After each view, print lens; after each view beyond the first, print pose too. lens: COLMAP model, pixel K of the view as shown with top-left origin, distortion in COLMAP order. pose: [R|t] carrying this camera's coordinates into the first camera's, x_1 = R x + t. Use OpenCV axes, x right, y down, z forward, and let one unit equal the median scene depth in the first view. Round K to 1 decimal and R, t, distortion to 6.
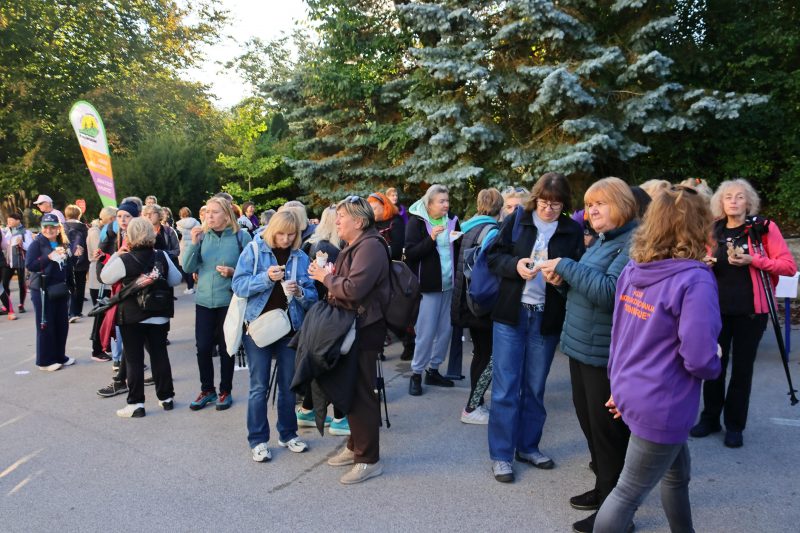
lens RADIAL K [[752.4, 0, 414.9], [0, 752.4, 267.2], [0, 0, 1]] dist [-0.004638, 0.007343]
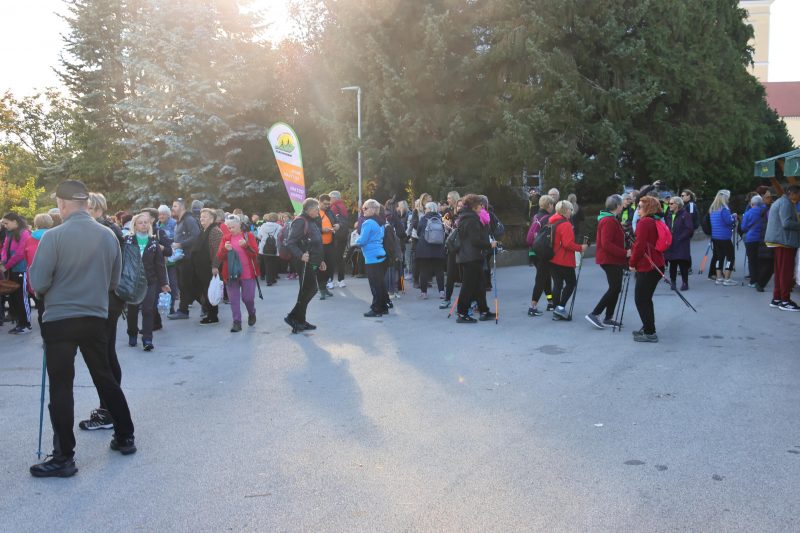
lens RADIAL K [[752.4, 0, 414.9], [0, 752.4, 267.2], [0, 0, 1]] dist [-0.004638, 0.007343]
pose [[0.954607, -0.045094, 0.294436, 0.147752], [0.056052, 0.998010, -0.028878, 0.134477], [-0.292548, 0.044071, 0.955235, -1.358862]]
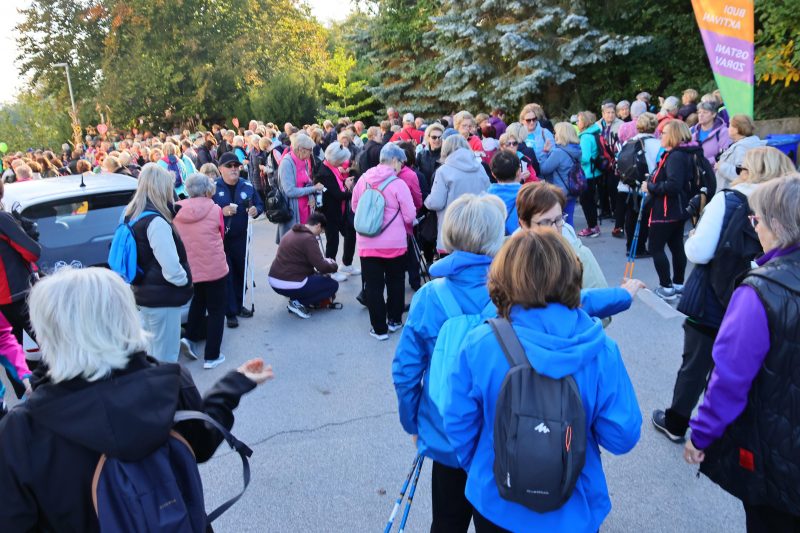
lens RADIAL K [[700.1, 0, 400.0], [0, 700.1, 266.5], [0, 0, 1]] dist [-0.004281, 0.000947]
pose [[0.983489, -0.011135, -0.180623, 0.195193], [0.038490, 0.988139, 0.148662, 0.007220], [0.176826, -0.153160, 0.972252, -0.535214]]
